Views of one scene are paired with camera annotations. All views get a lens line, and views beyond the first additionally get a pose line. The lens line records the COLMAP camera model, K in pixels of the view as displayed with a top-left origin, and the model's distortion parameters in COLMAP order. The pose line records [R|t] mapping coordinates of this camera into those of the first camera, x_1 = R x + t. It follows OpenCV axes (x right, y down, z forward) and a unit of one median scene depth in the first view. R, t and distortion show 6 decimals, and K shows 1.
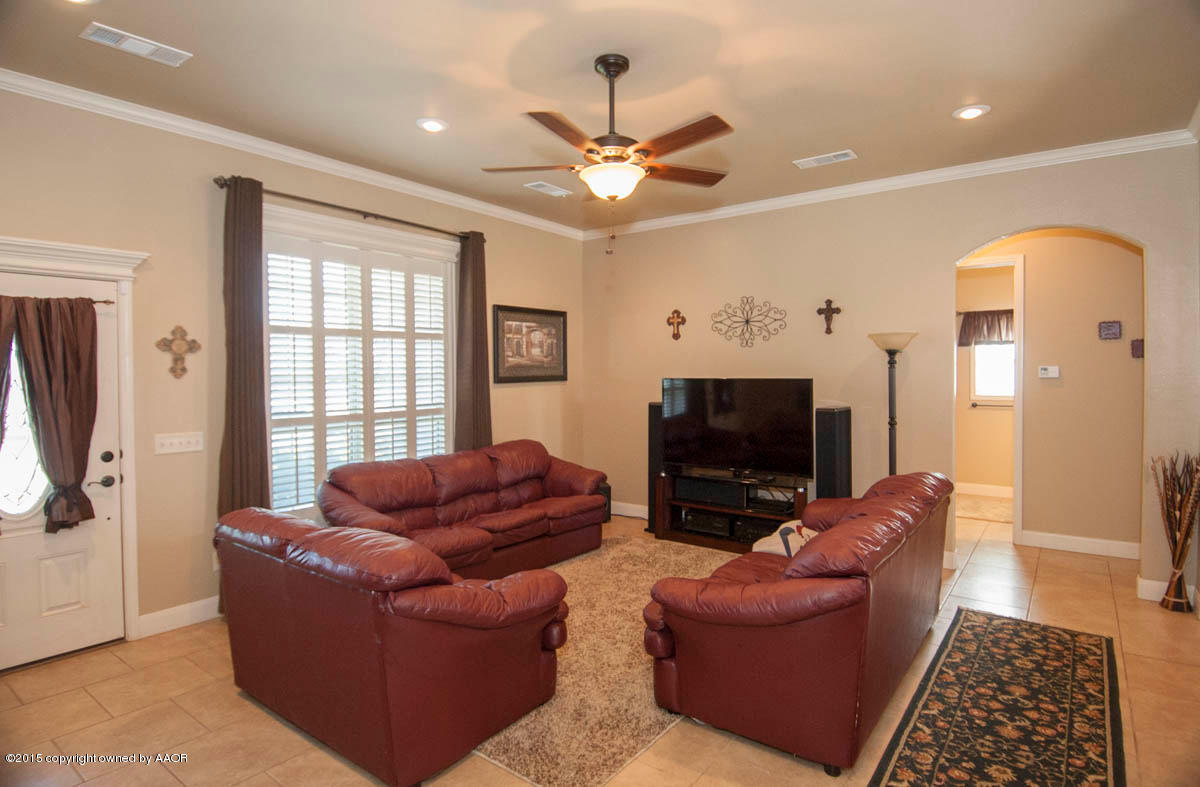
lens RADIAL K [[634.4, 0, 605.4], [0, 634.4, 379.1], [0, 0, 1]] dist [0.036807, -0.046399]
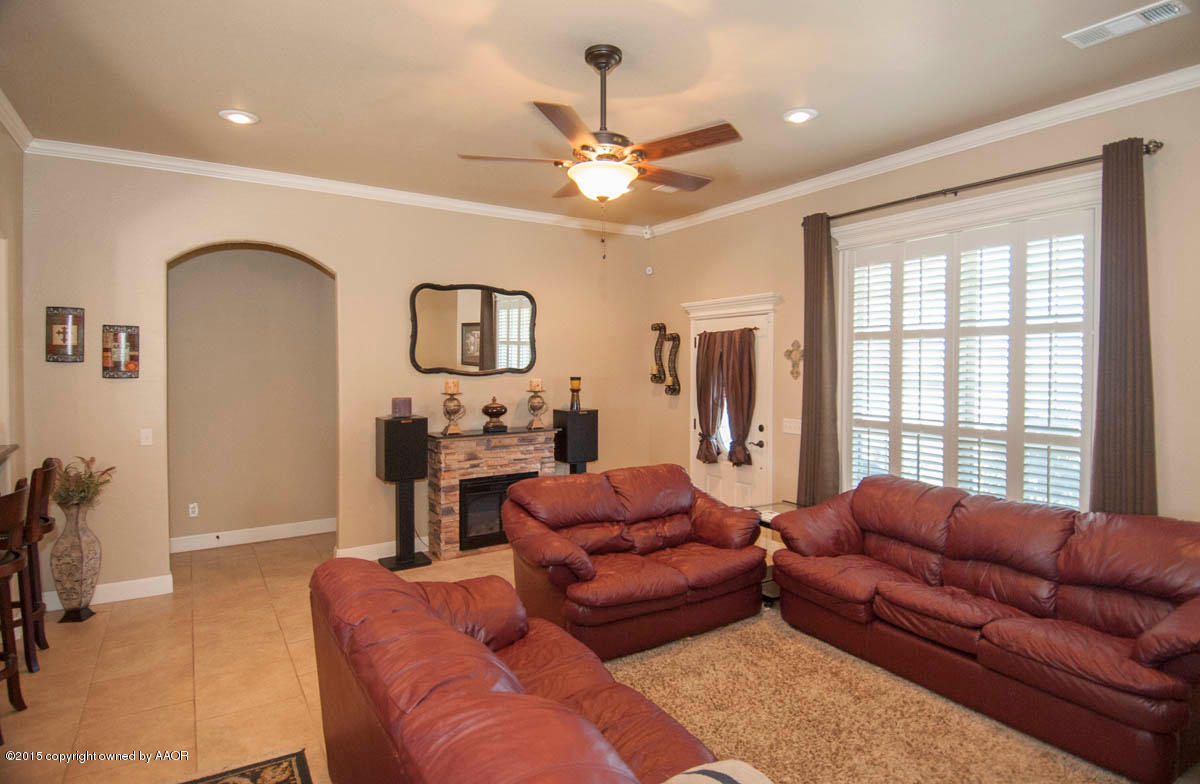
lens RADIAL K [[607.2, 0, 587.5], [0, 607.2, 367.9], [0, 0, 1]] dist [-0.000250, 0.000115]
pose [[-0.365934, 0.009321, -0.930594, 0.541269], [-0.010633, 0.999843, 0.014195, -0.029868], [0.930580, 0.015089, -0.365777, 0.832221]]
